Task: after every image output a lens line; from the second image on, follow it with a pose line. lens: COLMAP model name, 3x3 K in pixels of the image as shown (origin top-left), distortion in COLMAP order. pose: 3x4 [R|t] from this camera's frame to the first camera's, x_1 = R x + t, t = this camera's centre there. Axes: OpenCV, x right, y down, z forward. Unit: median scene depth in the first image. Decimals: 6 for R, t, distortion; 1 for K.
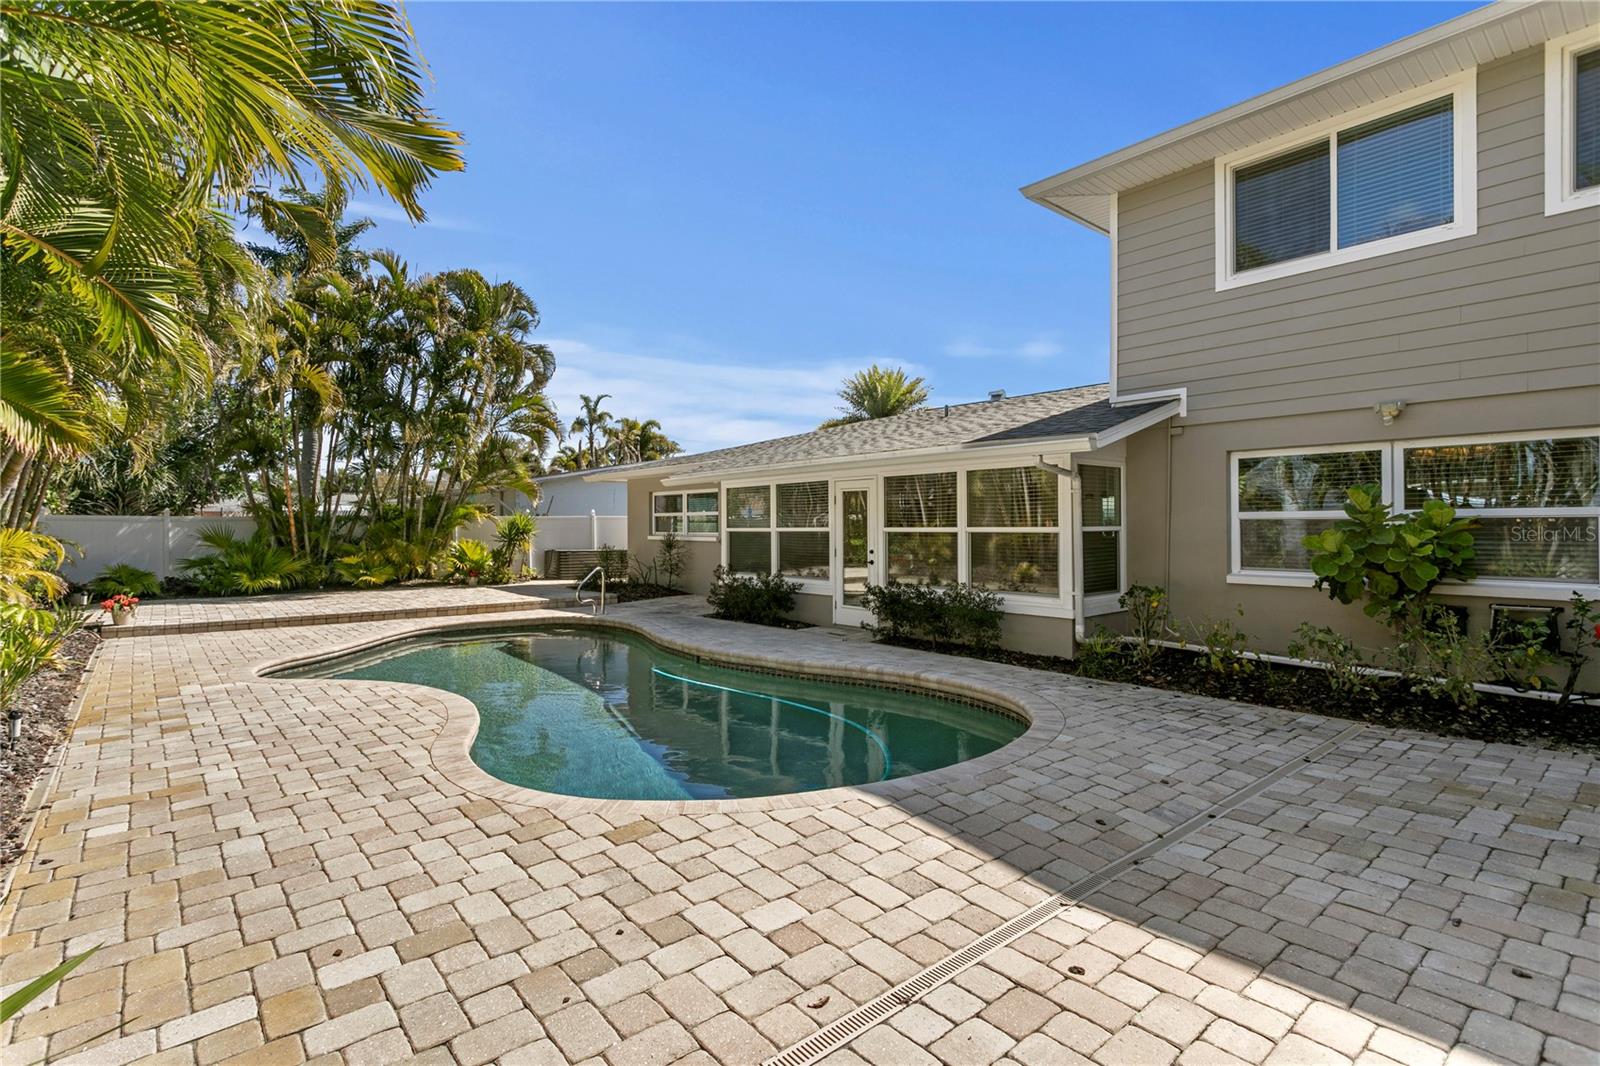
lens RADIAL K [[760.8, 0, 822.3], [0, 760.8, 530.0], [0, 0, 1]] dist [0.000196, 0.001906]
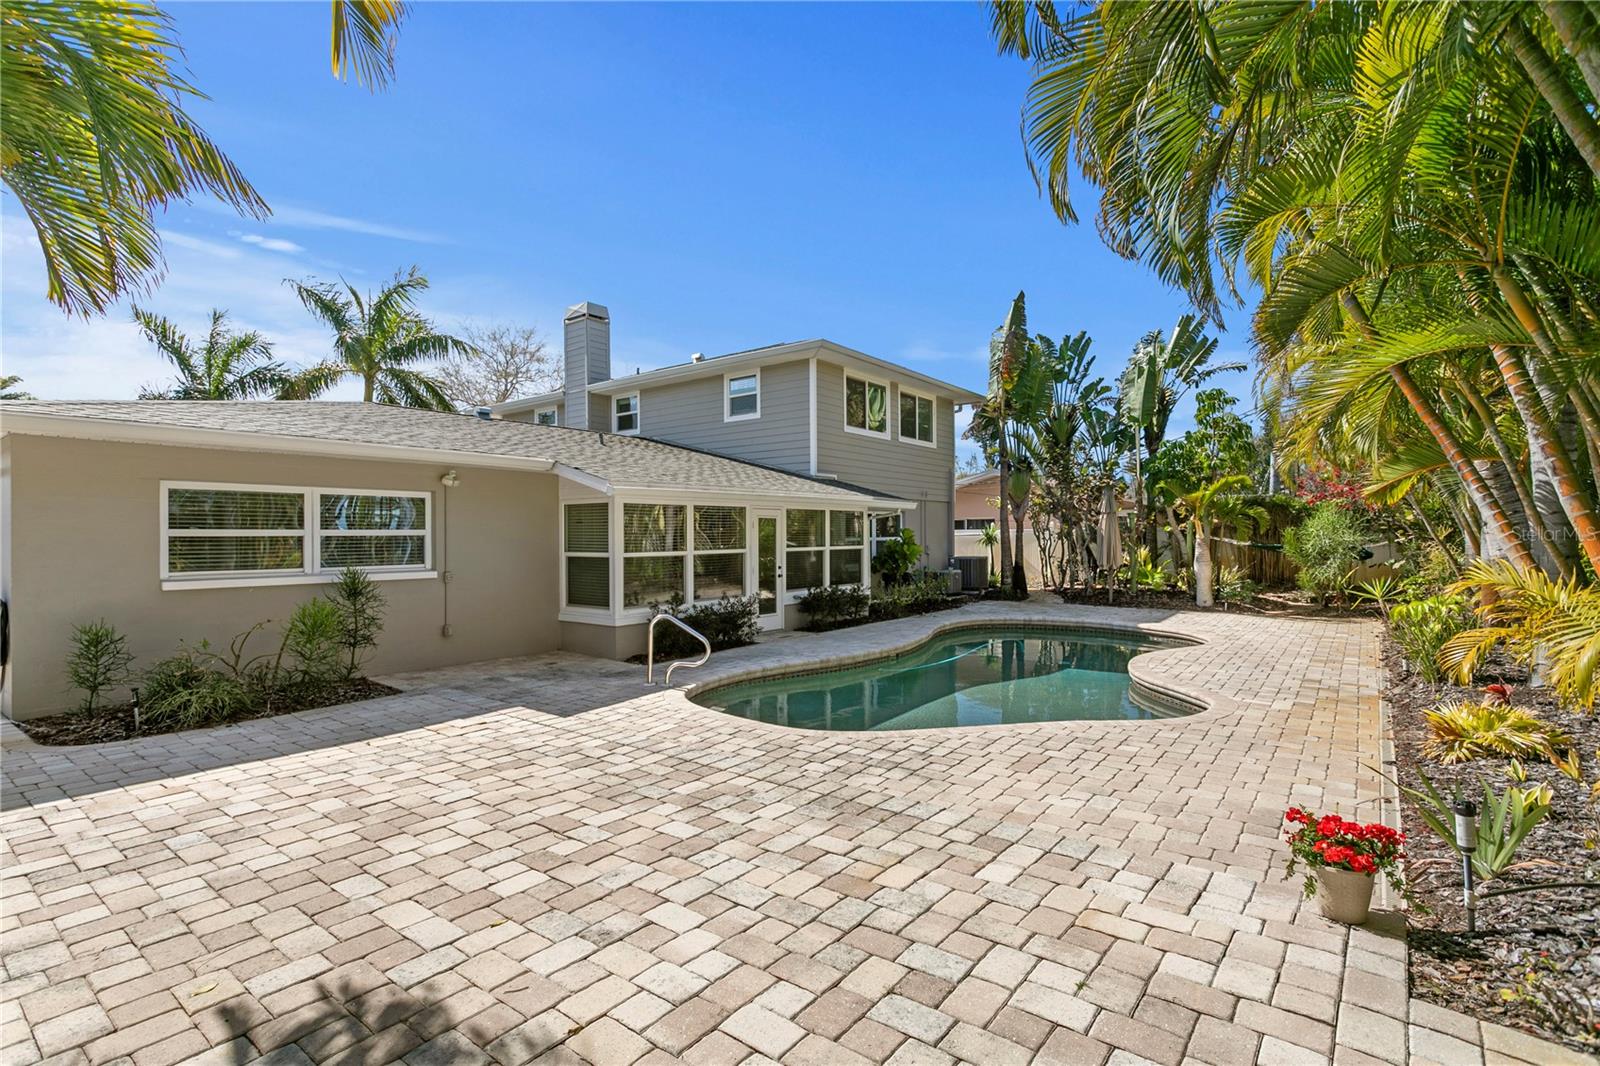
lens RADIAL K [[760.8, 0, 786.9], [0, 760.8, 537.8], [0, 0, 1]] dist [0.000196, 0.001906]
pose [[-0.184823, 0.004725, 0.982760, -1.082802], [0.005482, 0.999978, -0.003777, -0.014905], [-0.982757, 0.004690, -0.184845, 1.120270]]
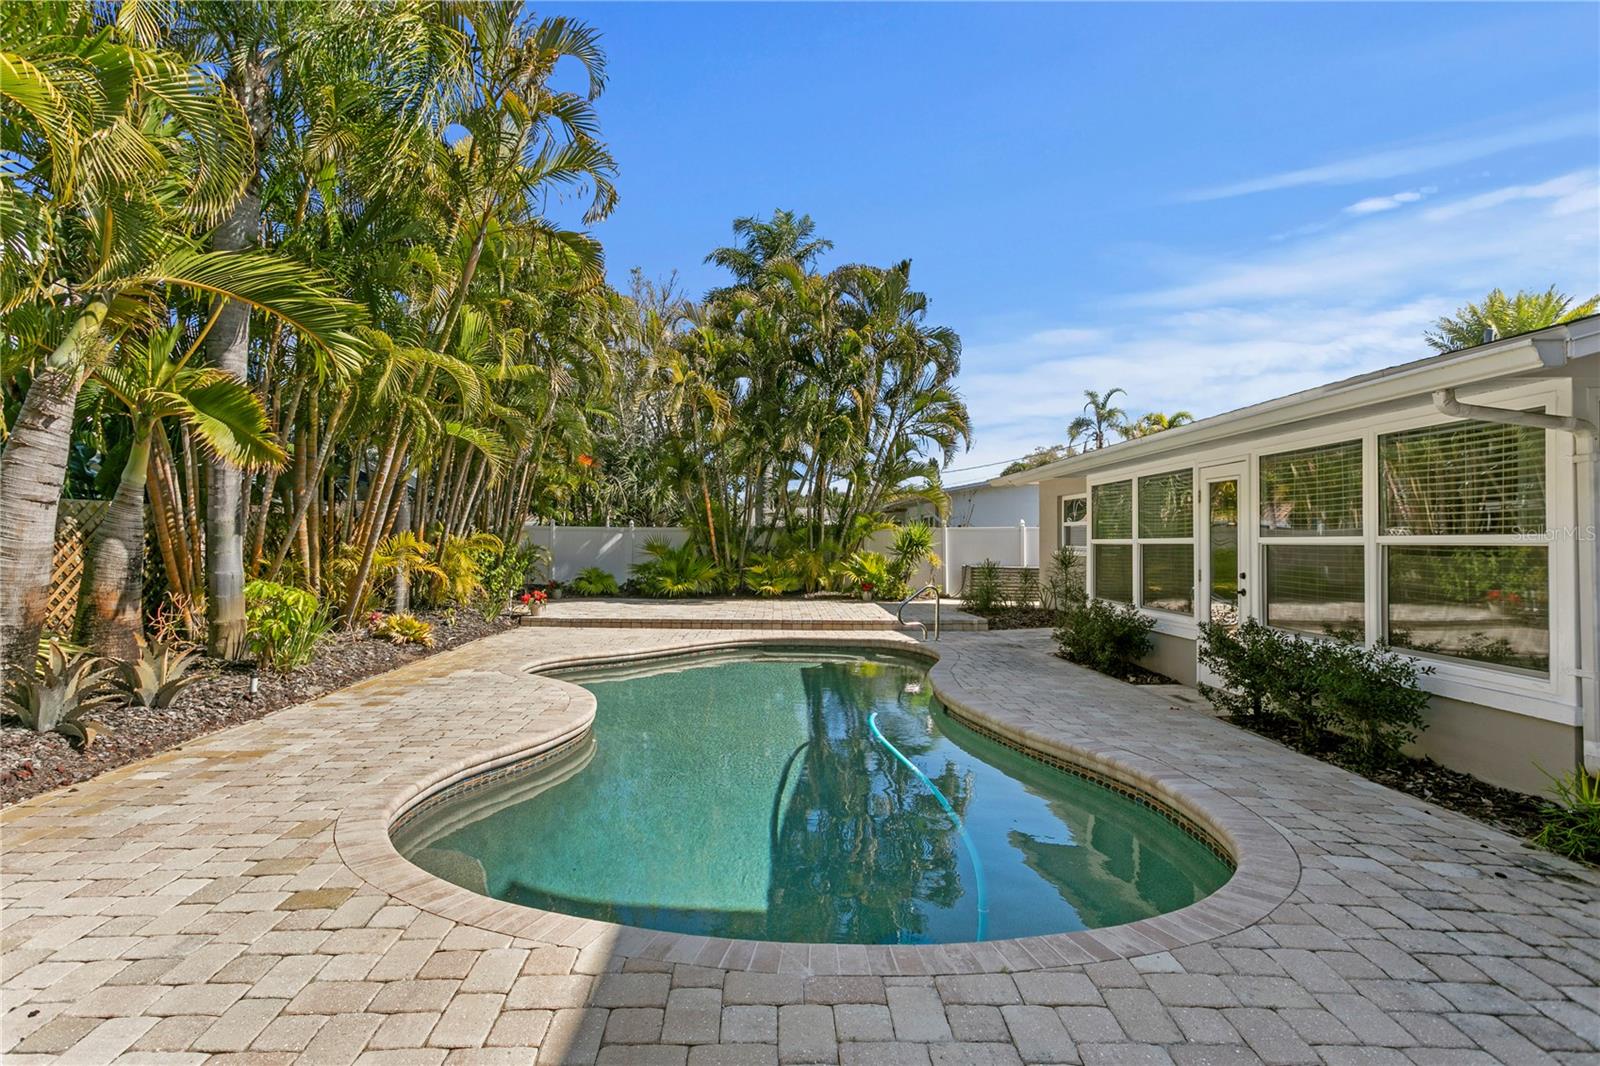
lens RADIAL K [[855.6, 0, 793.7], [0, 855.6, 535.1], [0, 0, 1]] dist [-0.004333, 0.000971]
pose [[0.764085, 0.002333, -0.645112, 0.218852], [-0.012144, 0.999868, -0.010768, 0.006181], [0.645001, 0.016062, 0.764013, 0.196203]]
